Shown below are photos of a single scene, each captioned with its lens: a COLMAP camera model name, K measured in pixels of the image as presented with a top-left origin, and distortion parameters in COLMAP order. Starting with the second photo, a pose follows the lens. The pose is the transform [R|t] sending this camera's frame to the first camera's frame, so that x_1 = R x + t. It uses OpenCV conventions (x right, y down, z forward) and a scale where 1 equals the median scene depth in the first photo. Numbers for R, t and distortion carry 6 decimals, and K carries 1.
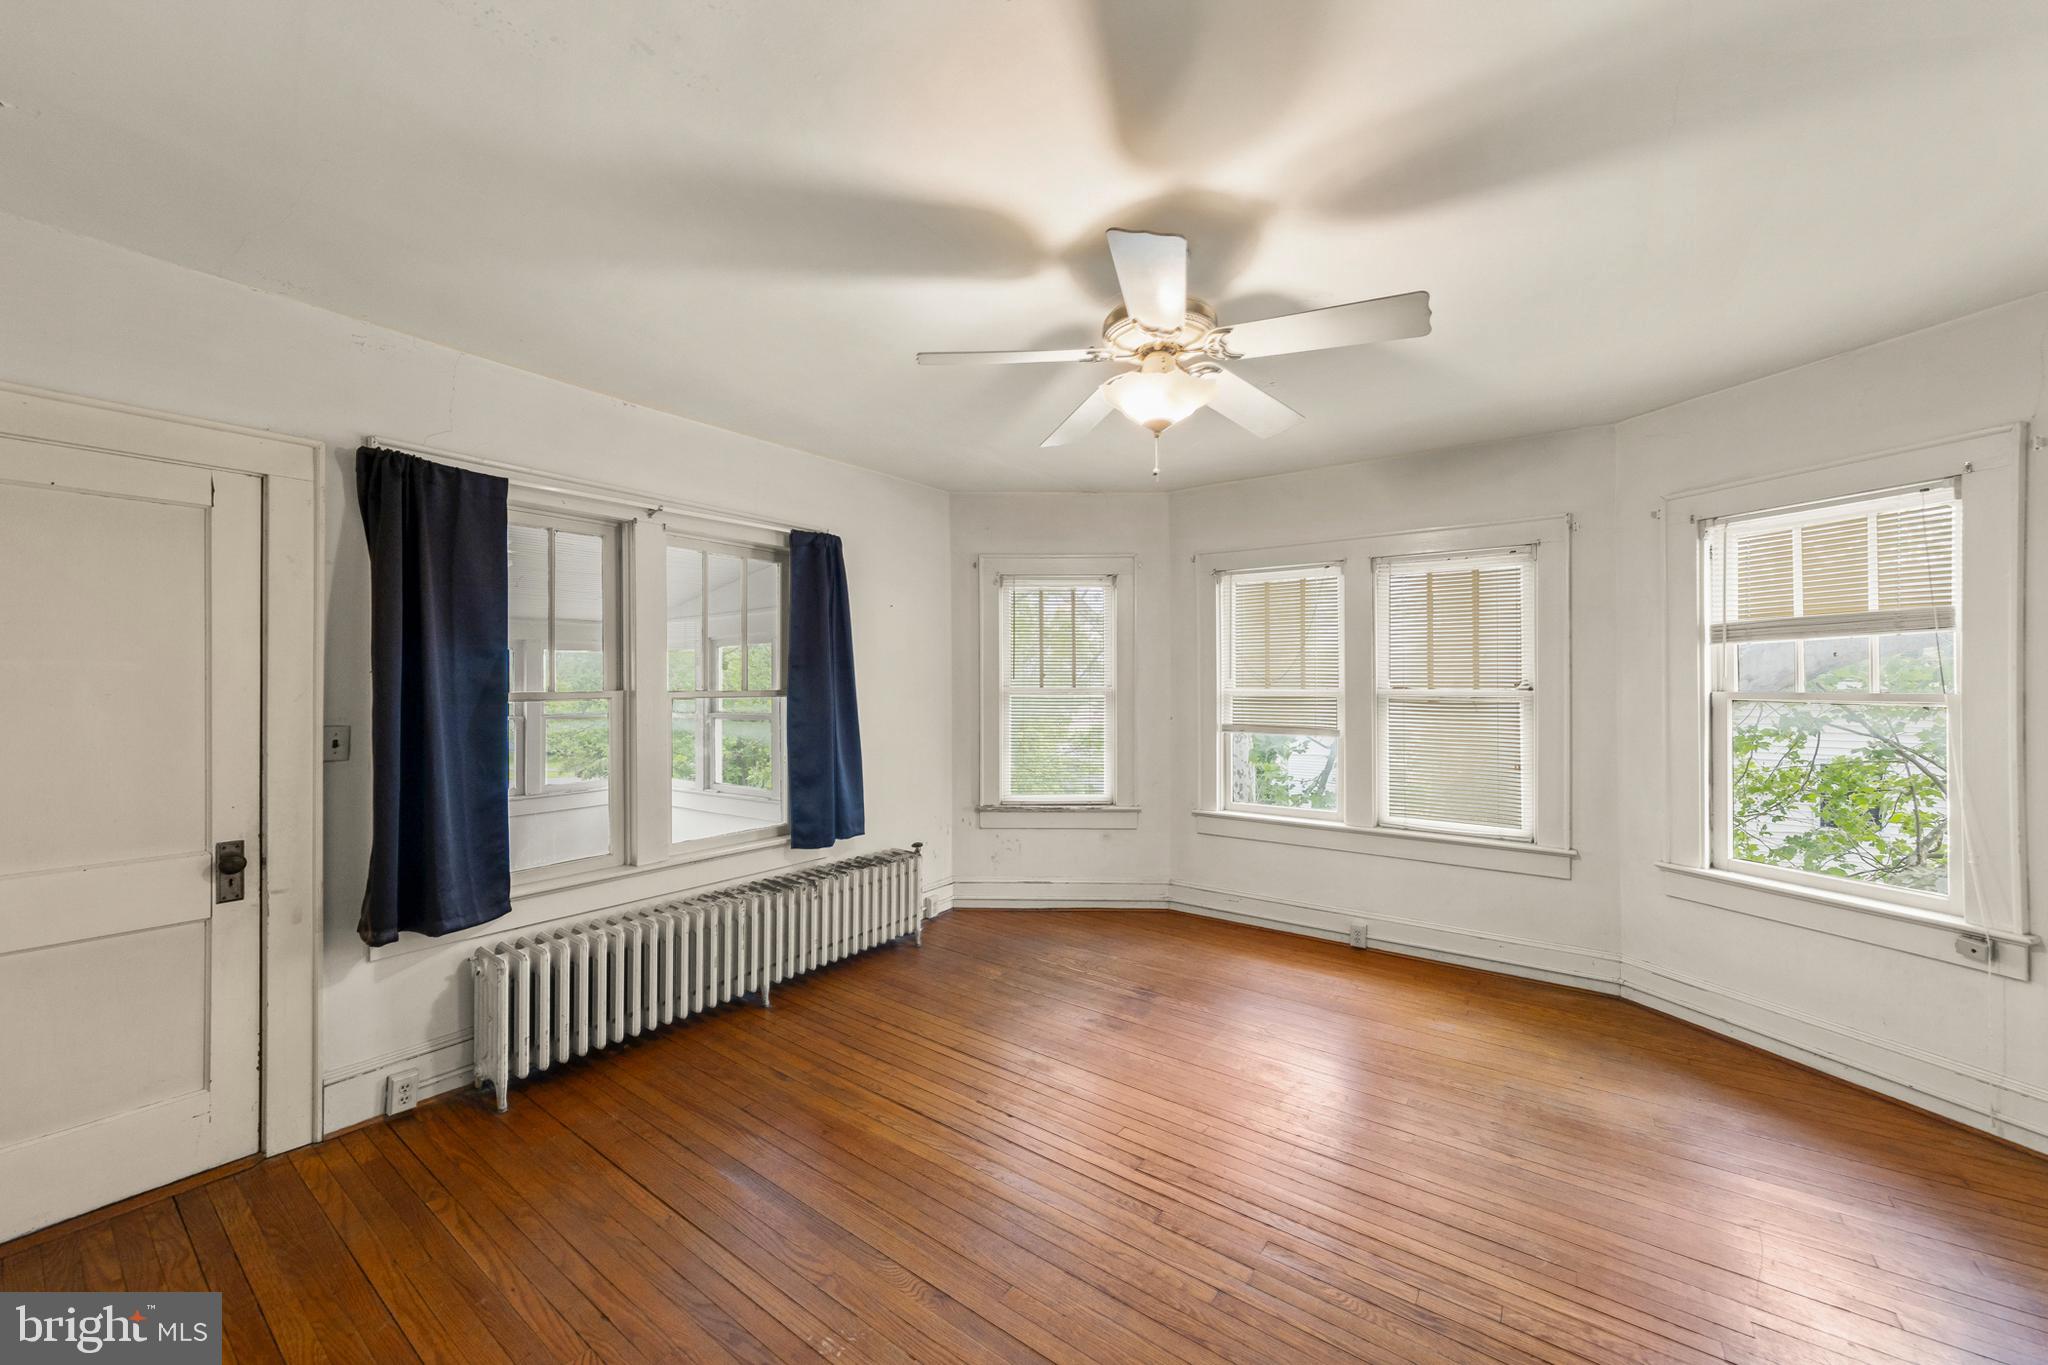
lens RADIAL K [[766.8, 0, 1029.9], [0, 766.8, 681.9], [0, 0, 1]] dist [0.006127, -0.000244]
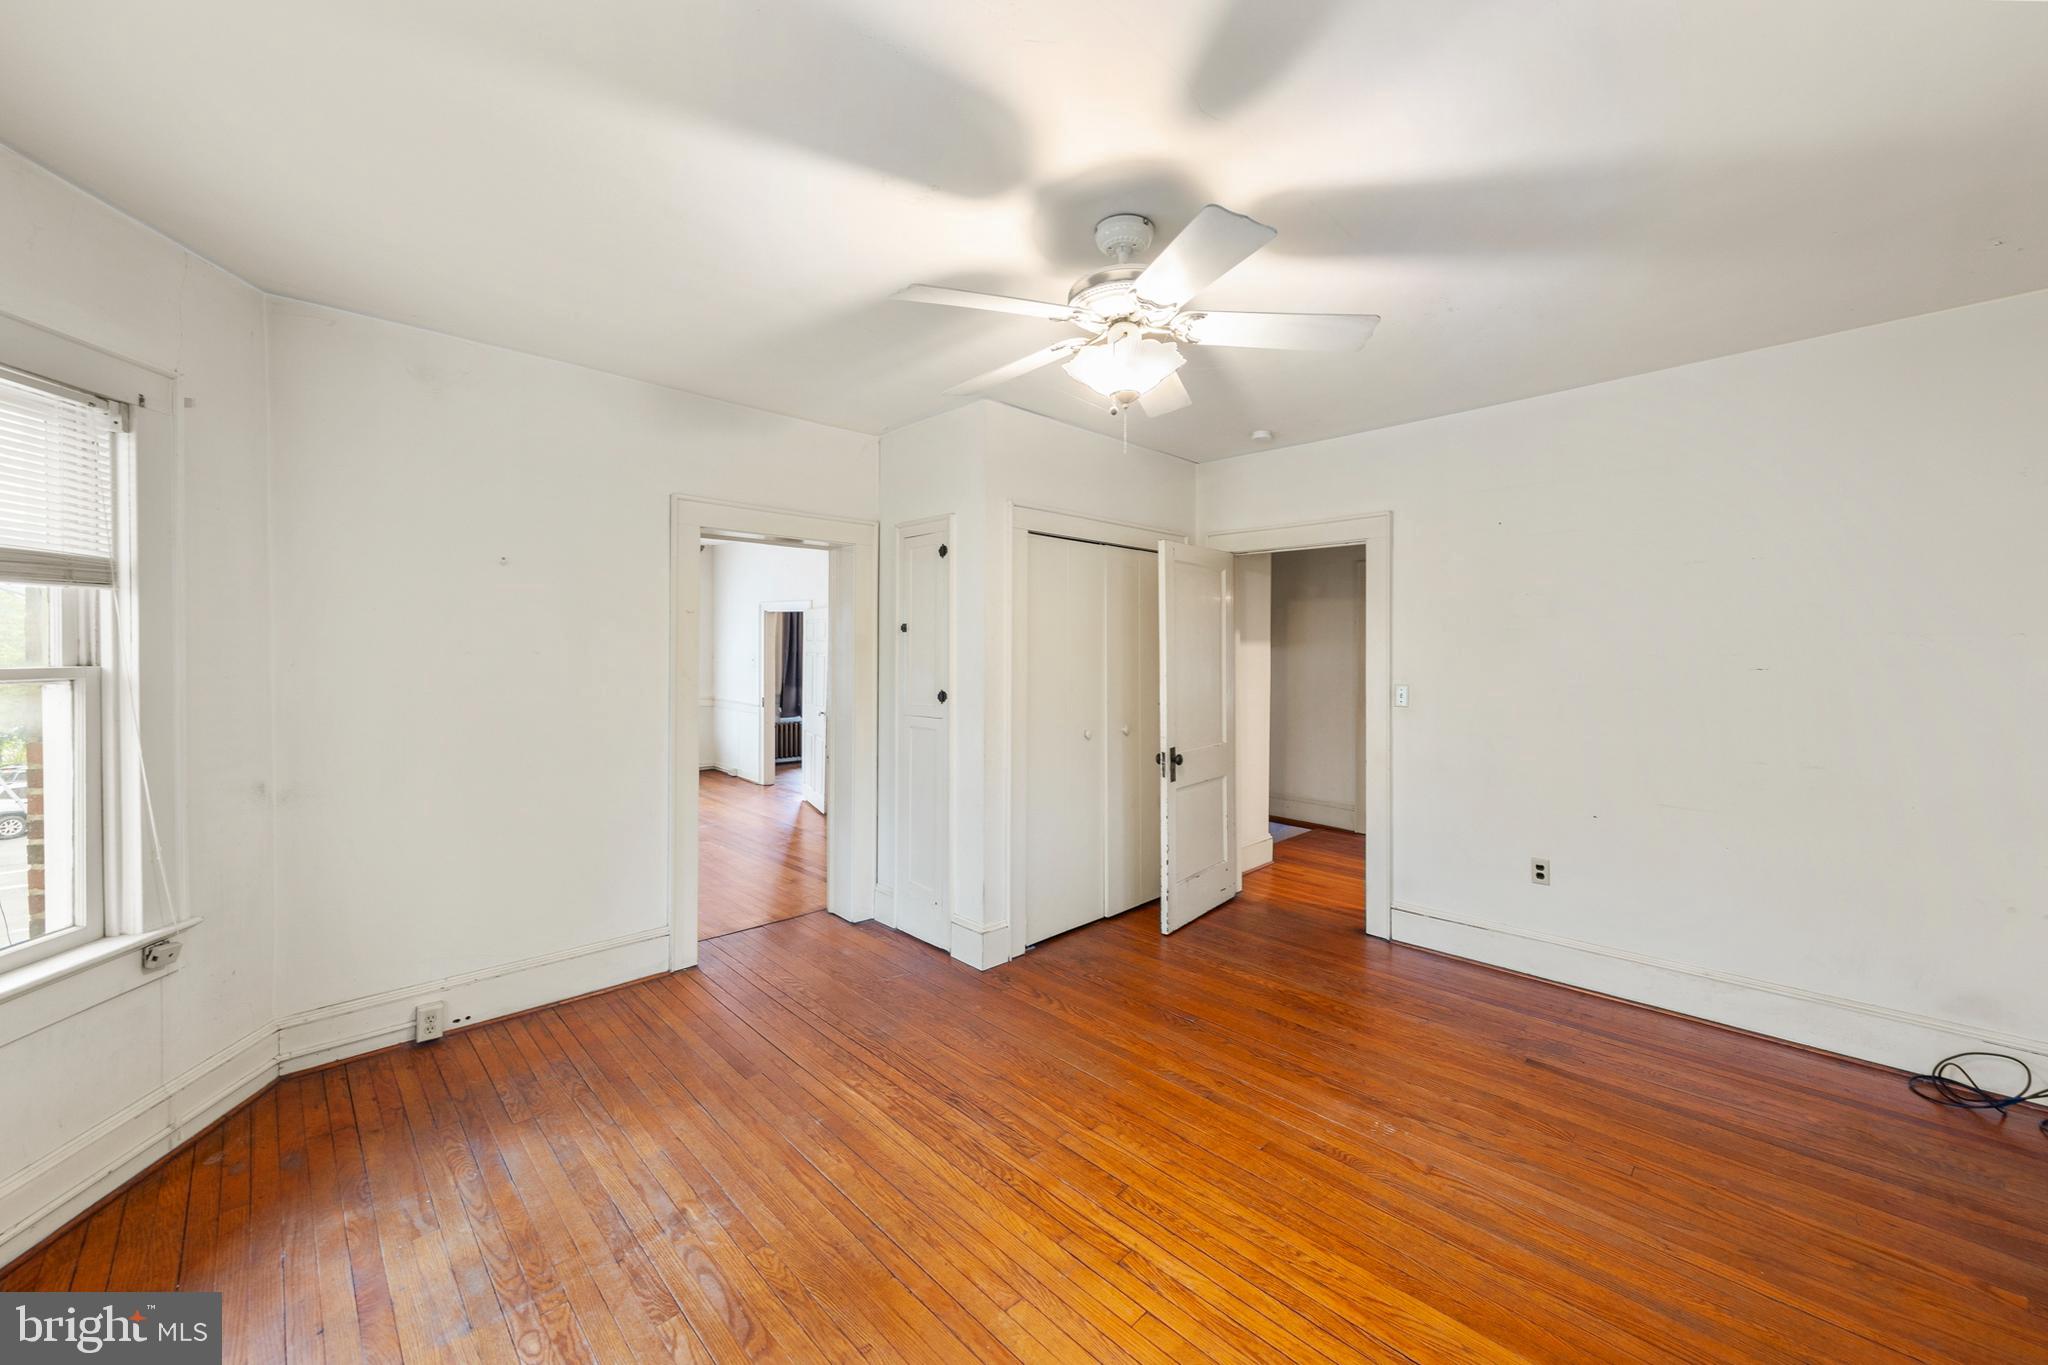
lens RADIAL K [[766.8, 0, 1027.0], [0, 766.8, 661.4], [0, 0, 1]] dist [0.006127, -0.000244]
pose [[-0.987074, -0.005749, 0.160161, 0.082065], [-0.003649, 0.999903, 0.013406, -0.002742], [-0.160223, 0.012648, -0.987000, 1.227156]]
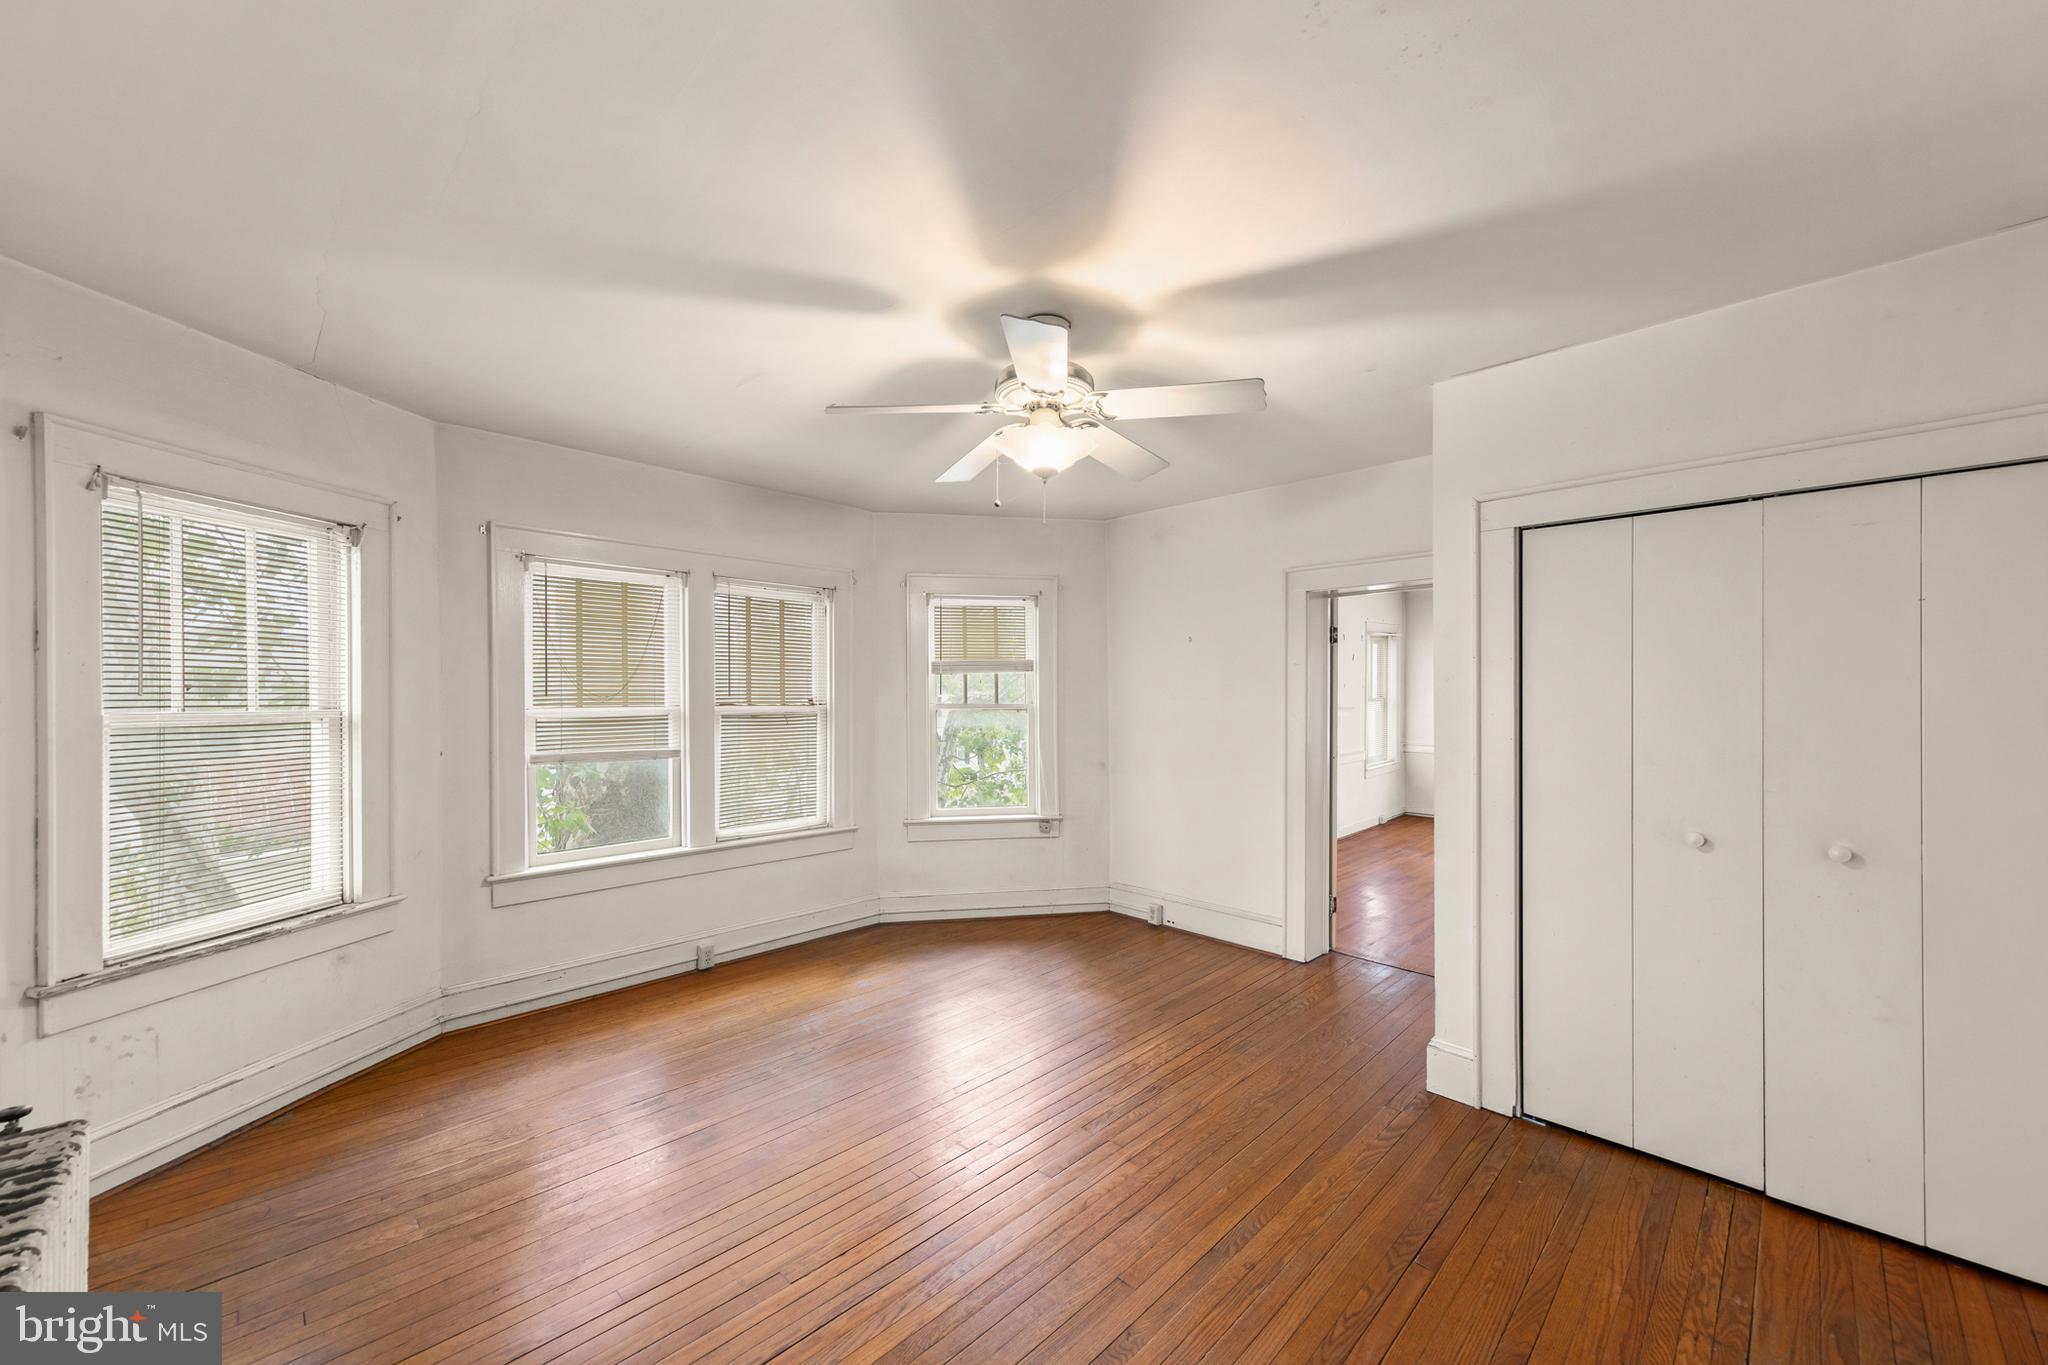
lens RADIAL K [[766.8, 0, 1038.0], [0, 766.8, 695.4], [0, 0, 1]] dist [0.006127, -0.000244]
pose [[0.148630, 0.001653, 0.988891, -0.582306], [0.005241, 0.999983, -0.002459, -0.000992], [-0.988879, 0.005548, 0.148619, 0.515654]]
